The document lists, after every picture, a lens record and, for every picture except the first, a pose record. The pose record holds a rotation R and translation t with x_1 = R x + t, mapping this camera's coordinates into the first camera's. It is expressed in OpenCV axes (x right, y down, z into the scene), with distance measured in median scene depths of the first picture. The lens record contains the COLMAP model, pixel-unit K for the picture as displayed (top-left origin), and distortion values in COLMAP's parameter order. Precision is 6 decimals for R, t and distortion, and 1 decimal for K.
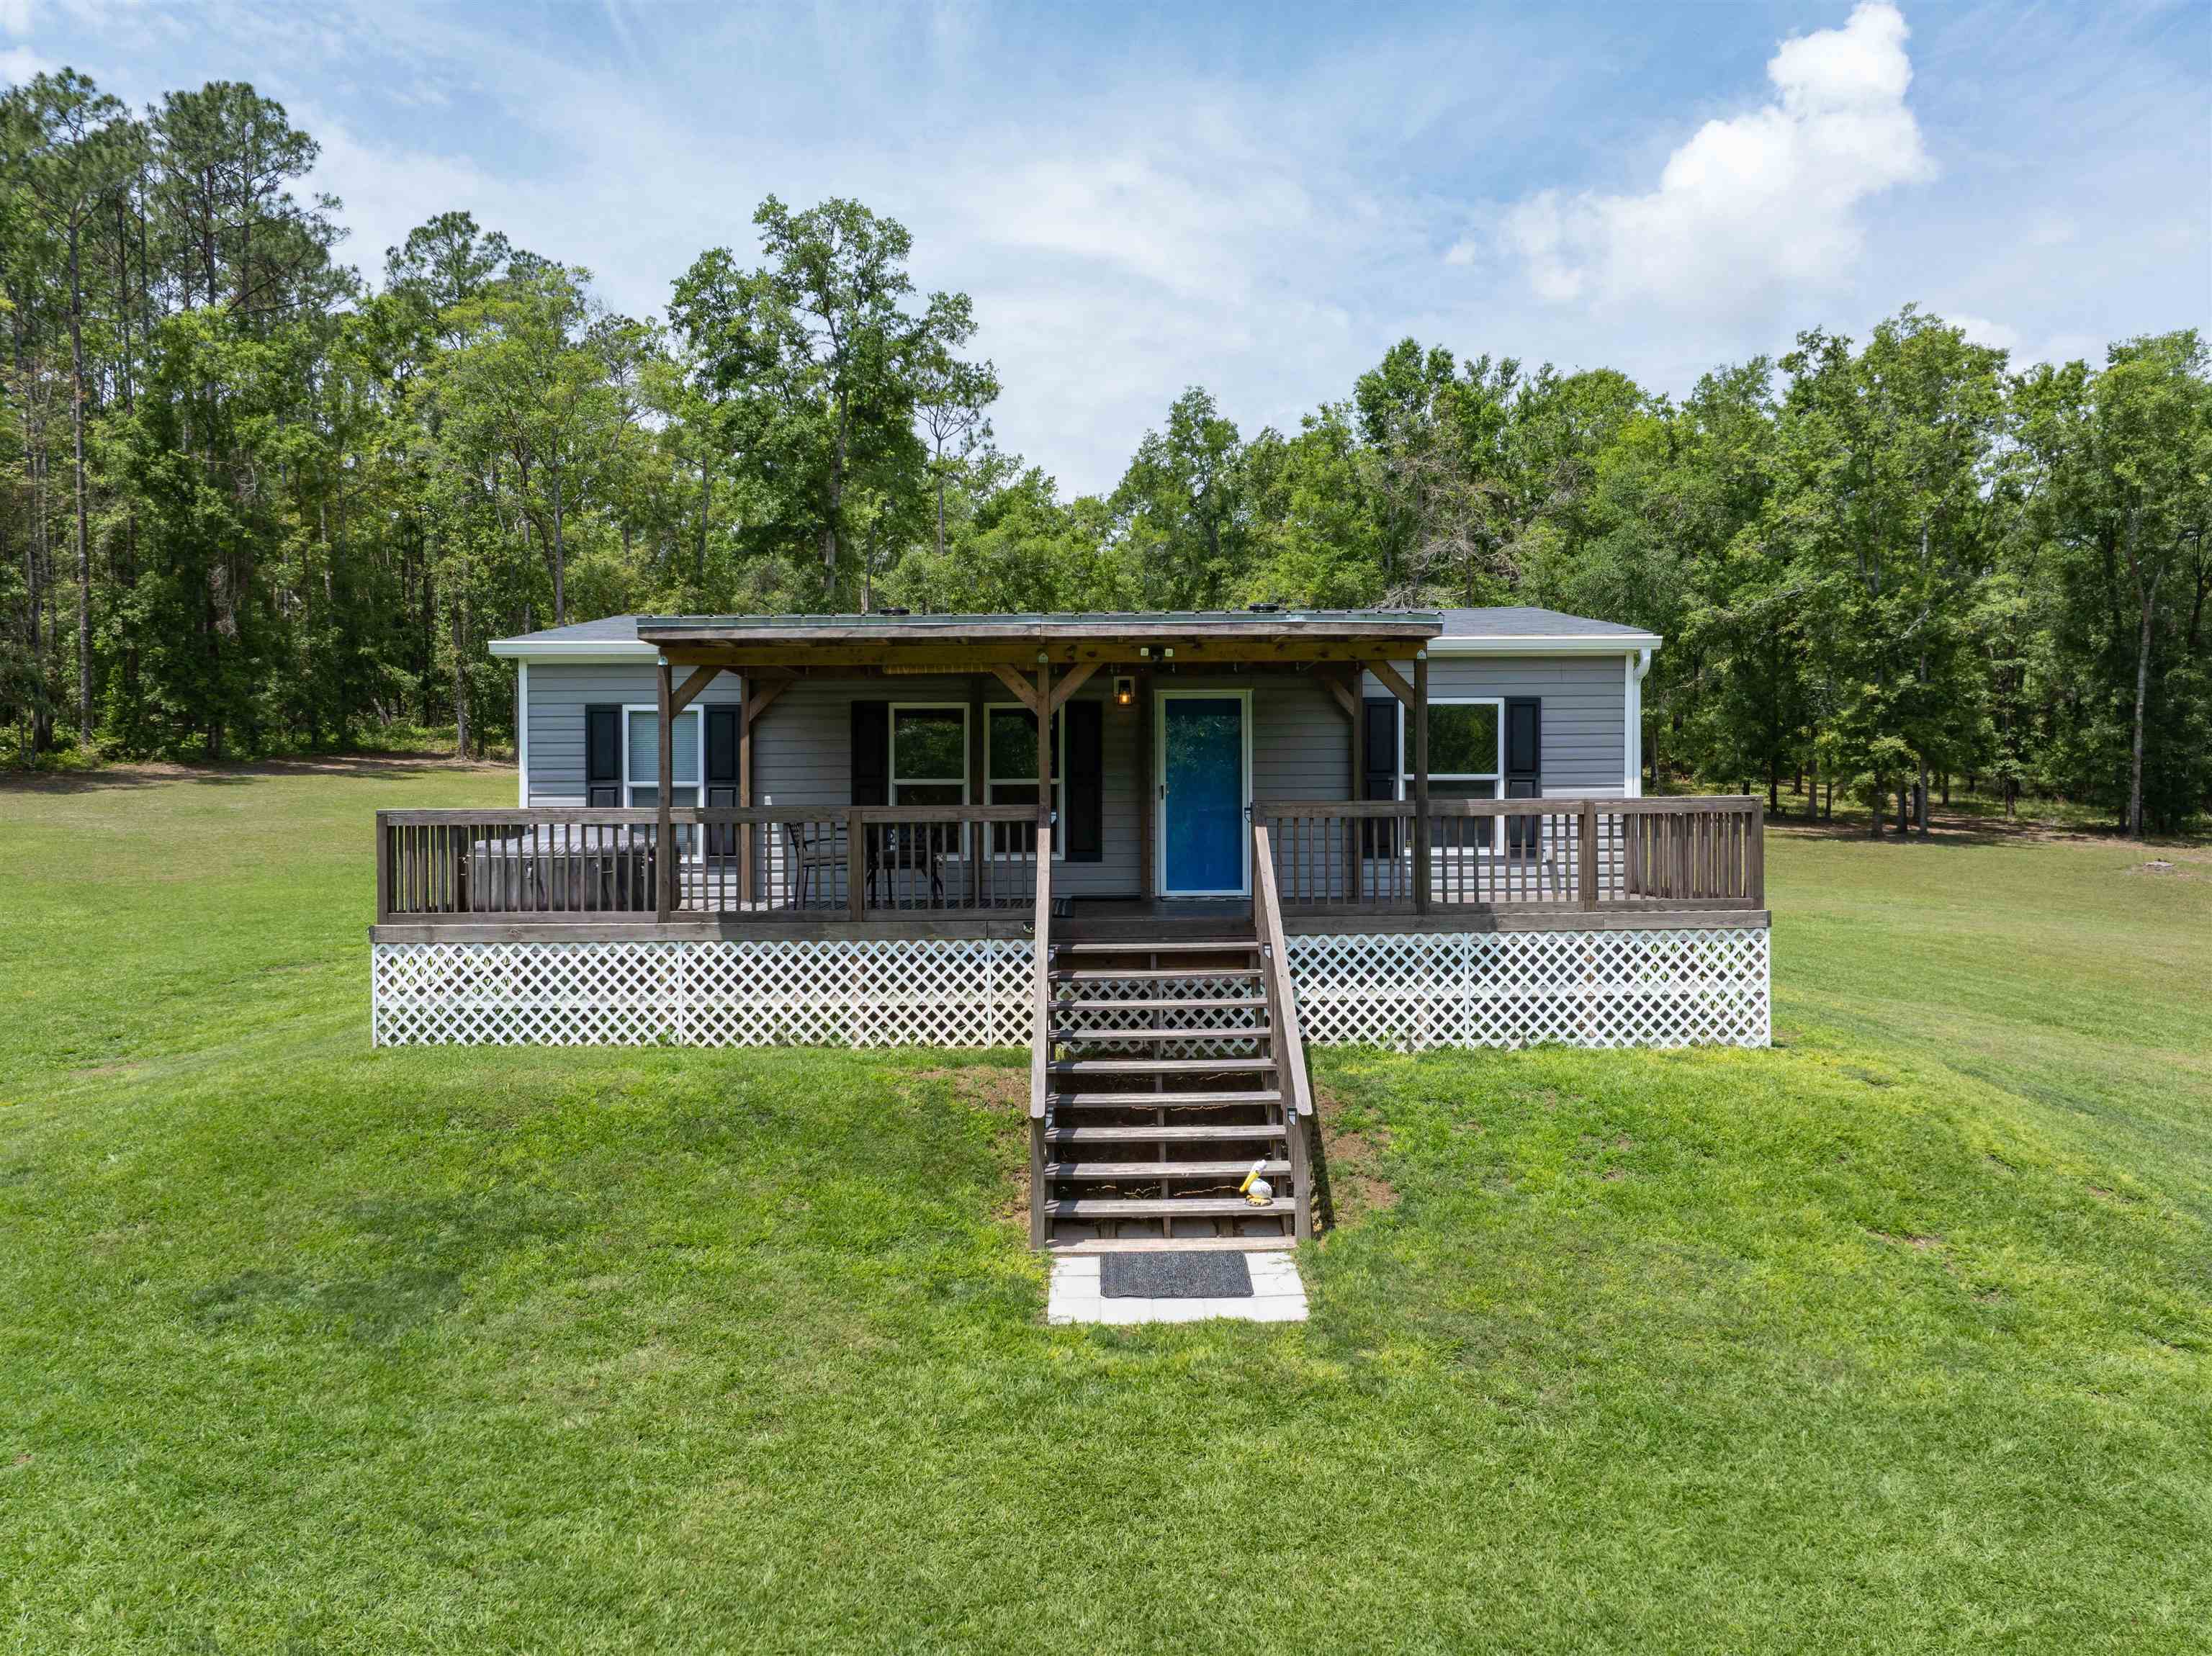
lens RADIAL K [[1588.1, 0, 1153.4], [0, 1588.1, 789.3], [0, 0, 1]] dist [-0.115668, 0.080133]
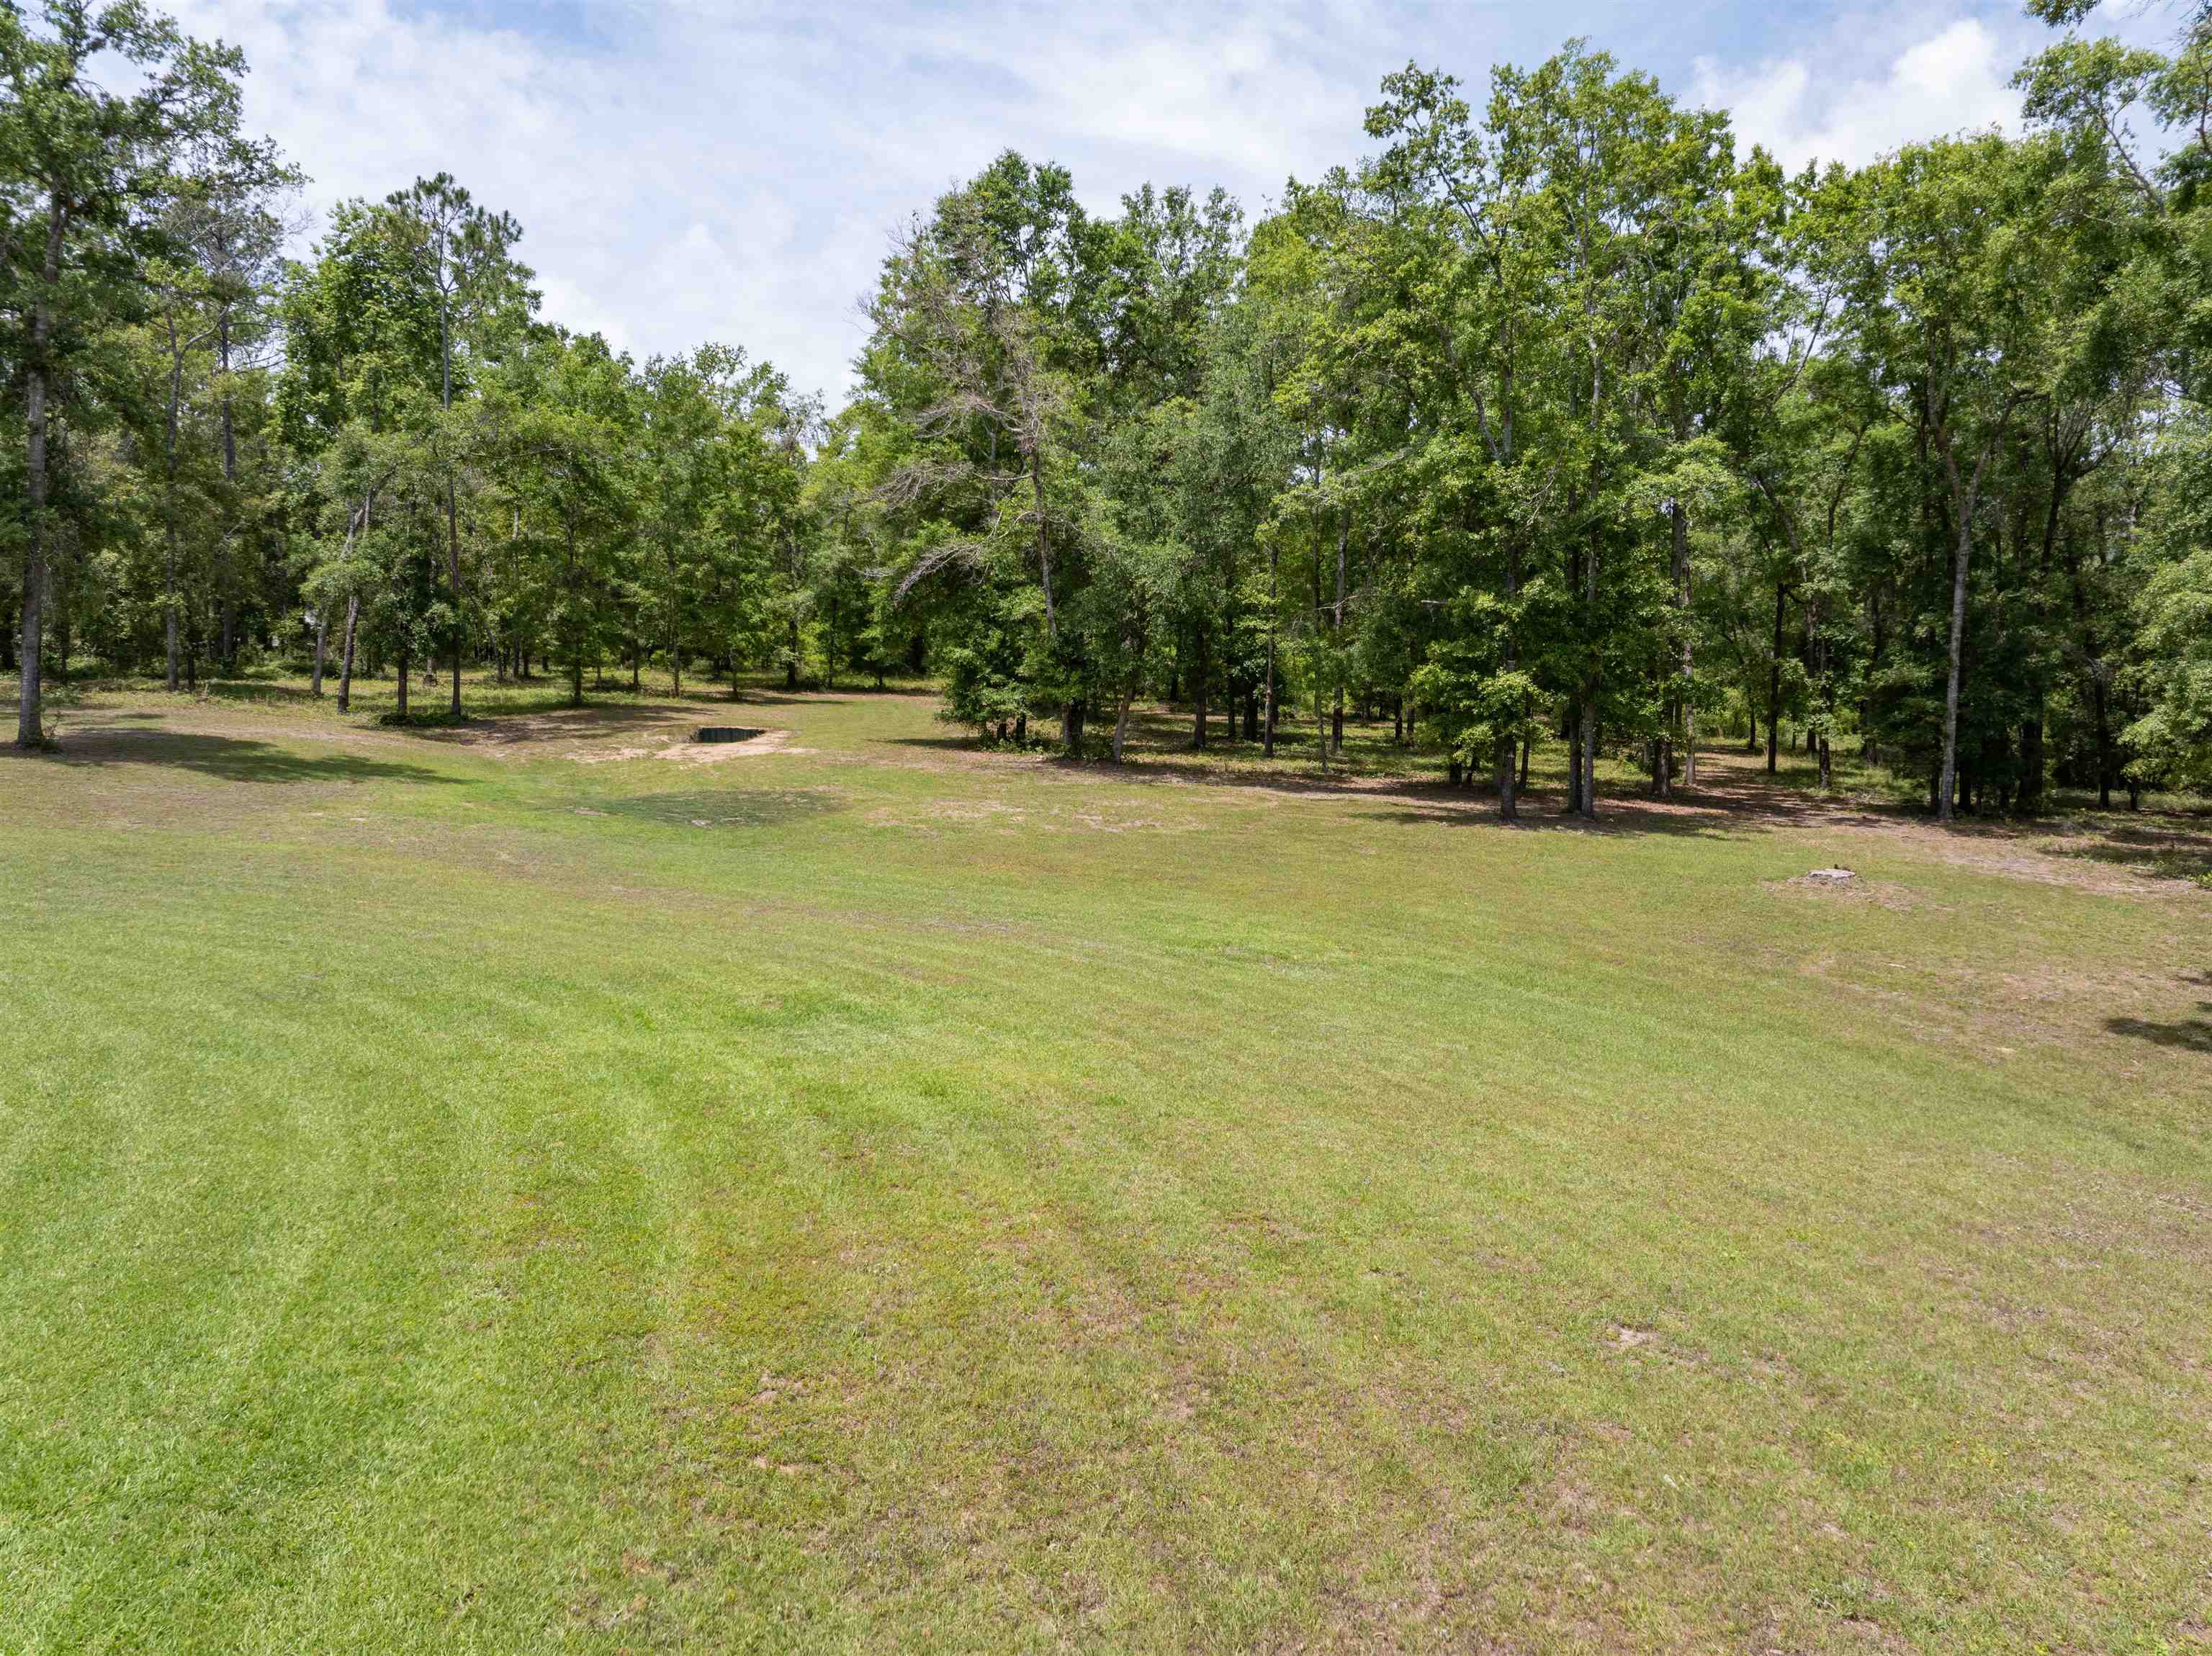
lens RADIAL K [[1536.2, 0, 1106.0], [0, 1536.2, 828.0], [0, 0, 1]] dist [-0.043841, 0.007306]
pose [[0.999022, 0.018683, -0.040066, 0.276169], [-0.016296, 0.998120, 0.059091, -0.001815], [0.041095, -0.058380, 0.997448, 0.271588]]
